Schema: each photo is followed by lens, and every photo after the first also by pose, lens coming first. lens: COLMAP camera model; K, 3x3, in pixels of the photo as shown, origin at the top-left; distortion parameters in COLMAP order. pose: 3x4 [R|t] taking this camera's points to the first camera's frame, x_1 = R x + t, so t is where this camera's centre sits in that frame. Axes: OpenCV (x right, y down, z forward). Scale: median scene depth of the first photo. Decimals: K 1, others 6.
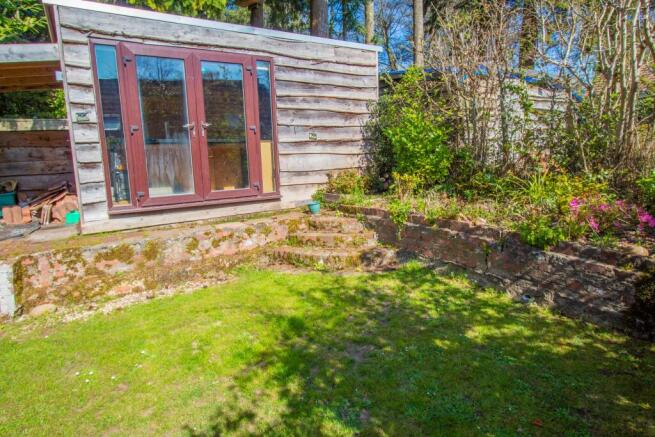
lens RADIAL K [[392.4, 0, 327.5], [0, 392.4, 218.5], [0, 0, 1]] dist [-0.000225, -0.000637]
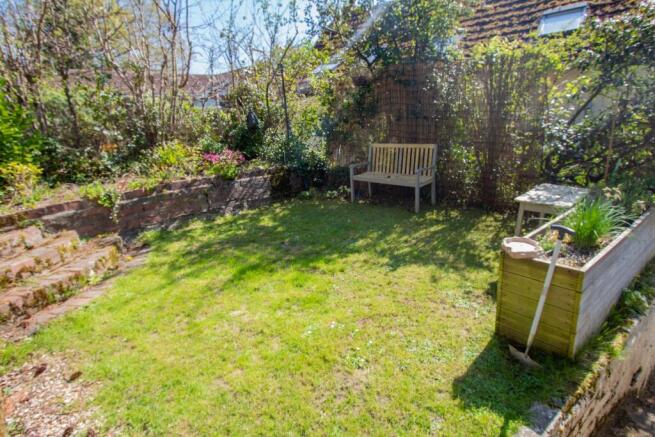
lens RADIAL K [[360.8, 0, 327.5], [0, 360.8, 218.5], [0, 0, 1]] dist [0.000011, 0.000136]
pose [[-0.226403, -0.225187, 0.947646, -0.912822], [0.241161, 0.929658, 0.278528, -0.089667], [-0.943707, 0.291595, -0.156171, 0.758856]]
